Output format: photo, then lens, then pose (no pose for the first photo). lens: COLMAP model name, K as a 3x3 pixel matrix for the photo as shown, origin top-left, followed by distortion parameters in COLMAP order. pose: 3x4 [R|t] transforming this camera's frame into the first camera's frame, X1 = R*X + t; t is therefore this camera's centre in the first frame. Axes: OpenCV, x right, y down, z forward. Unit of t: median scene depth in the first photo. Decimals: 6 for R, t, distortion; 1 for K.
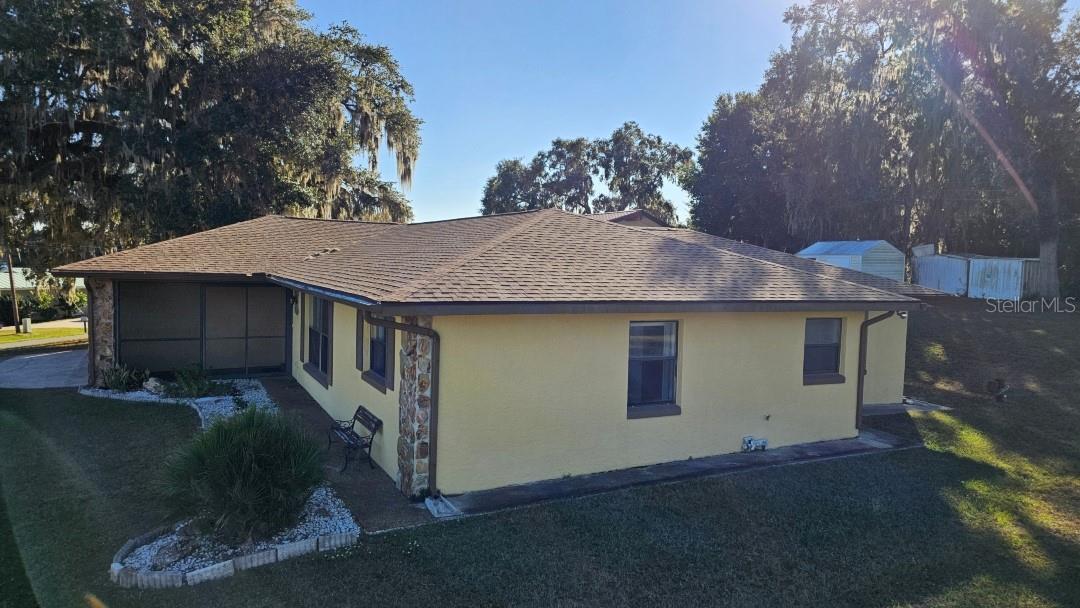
lens RADIAL K [[726.5, 0, 536.1], [0, 726.5, 305.8], [0, 0, 1]] dist [0.051077, -0.039185]
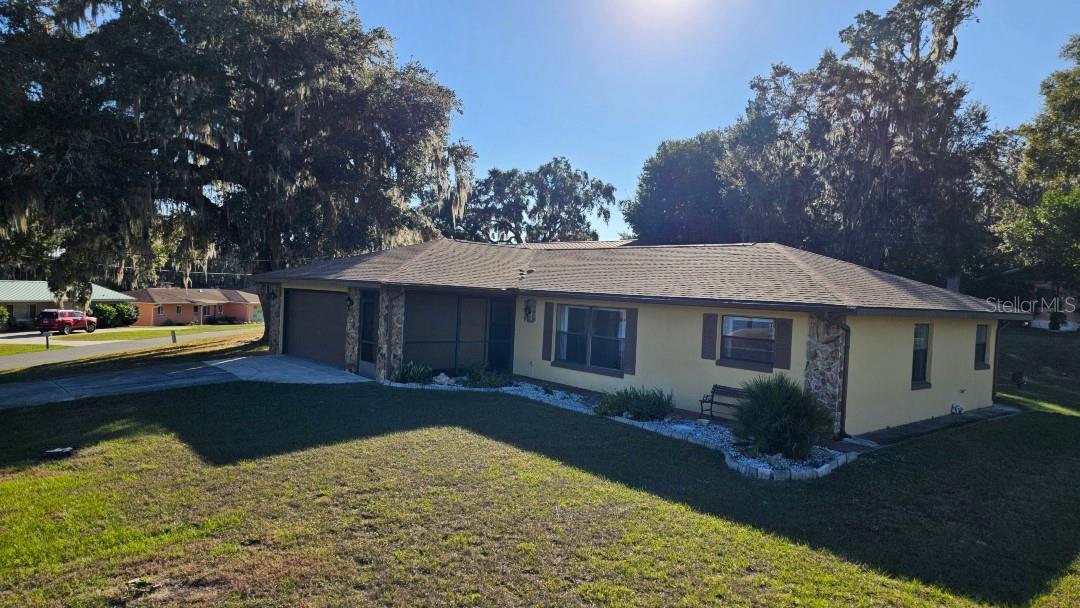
lens RADIAL K [[726.5, 0, 539.5], [0, 726.5, 304.8], [0, 0, 1]] dist [0.051077, -0.039185]
pose [[0.974465, 0.014068, 0.224100, -0.272758], [-0.006412, 0.999372, -0.034854, 0.011467], [-0.224450, 0.032527, 0.973943, -0.083031]]
